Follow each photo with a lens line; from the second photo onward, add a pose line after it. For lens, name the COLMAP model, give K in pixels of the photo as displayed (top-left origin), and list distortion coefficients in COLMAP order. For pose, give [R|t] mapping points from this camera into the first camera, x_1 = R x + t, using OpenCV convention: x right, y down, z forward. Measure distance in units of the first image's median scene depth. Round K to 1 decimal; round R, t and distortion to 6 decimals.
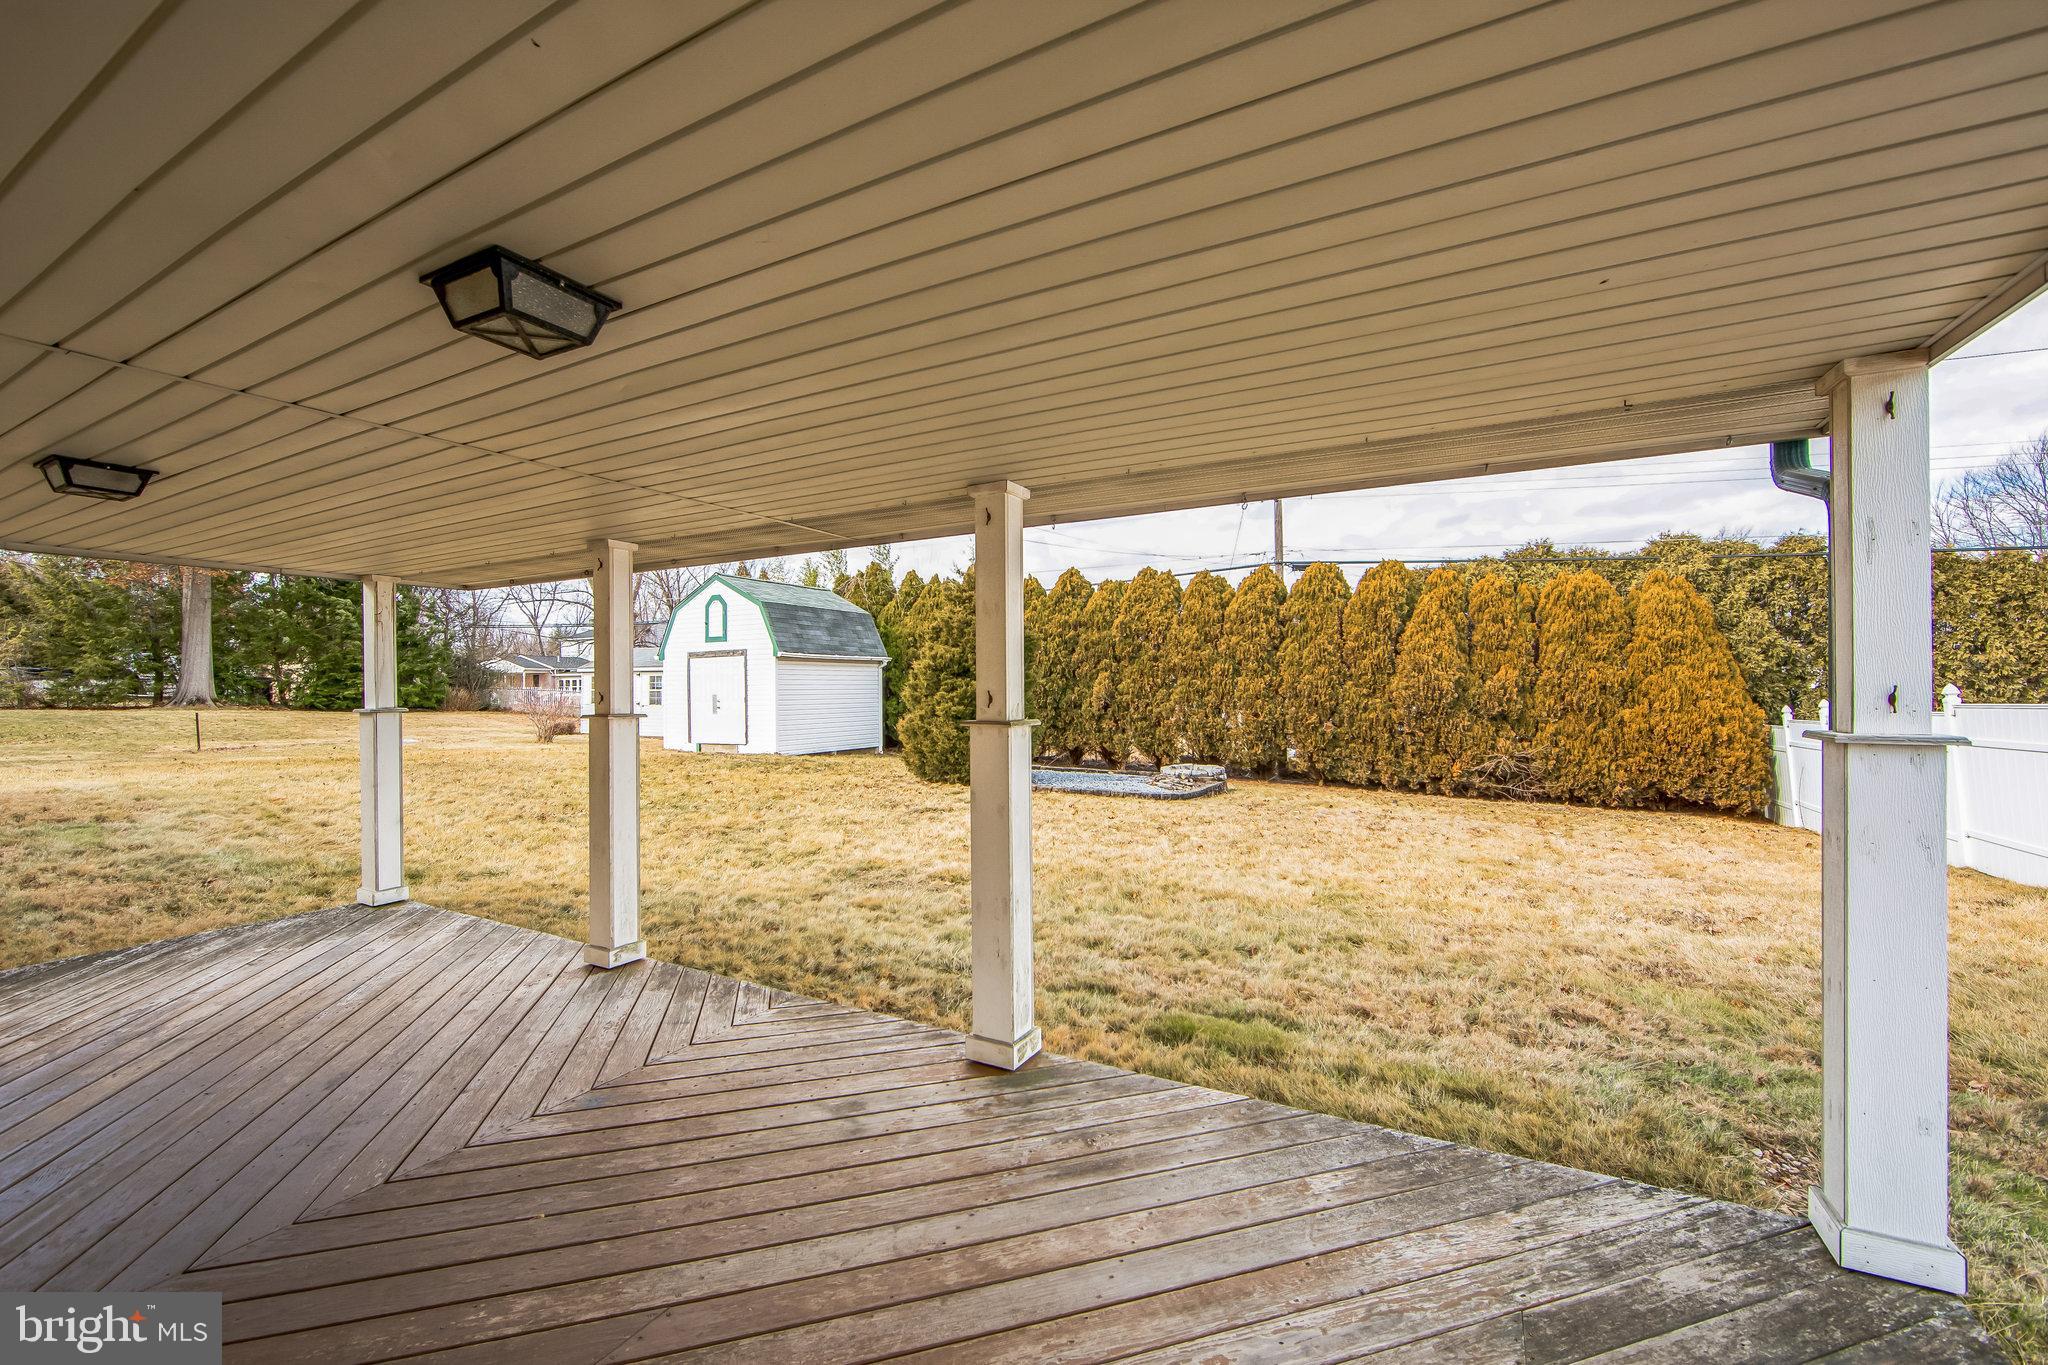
lens RADIAL K [[802.0, 0, 1029.4], [0, 802.0, 688.3], [0, 0, 1]] dist [-0.001036, -0.000009]
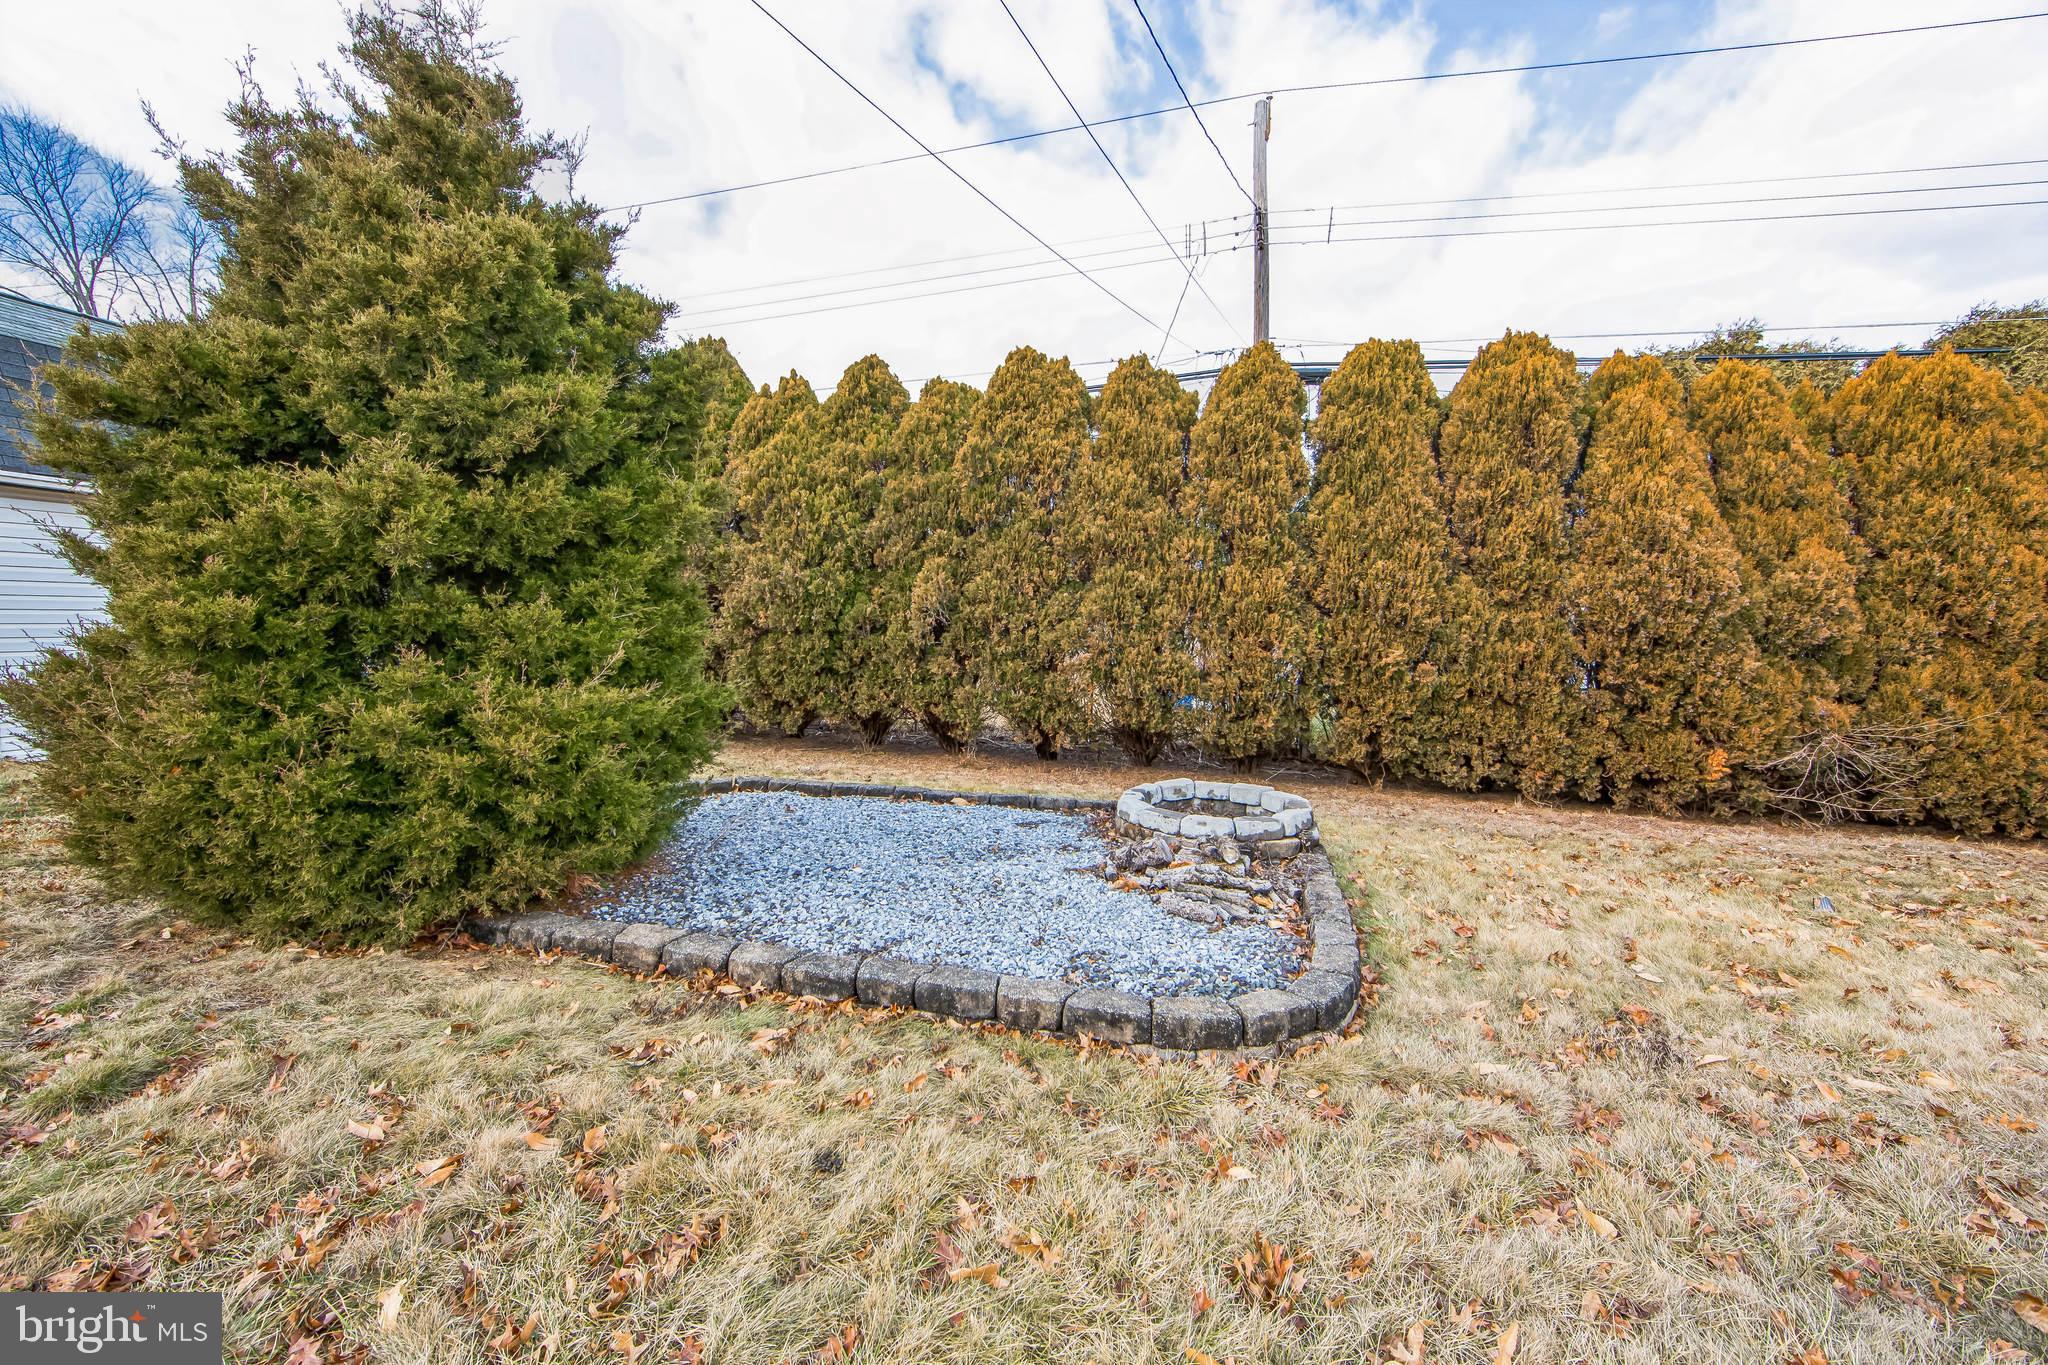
lens RADIAL K [[802.0, 0, 1067.6], [0, 802.0, 623.7], [0, 0, 1]] dist [-0.001036, -0.000009]
pose [[0.963813, 0.008505, 0.266444, 0.044702], [-0.008959, 0.999960, 0.000489, 0.019797], [-0.266429, -0.002859, 0.963850, 0.549235]]
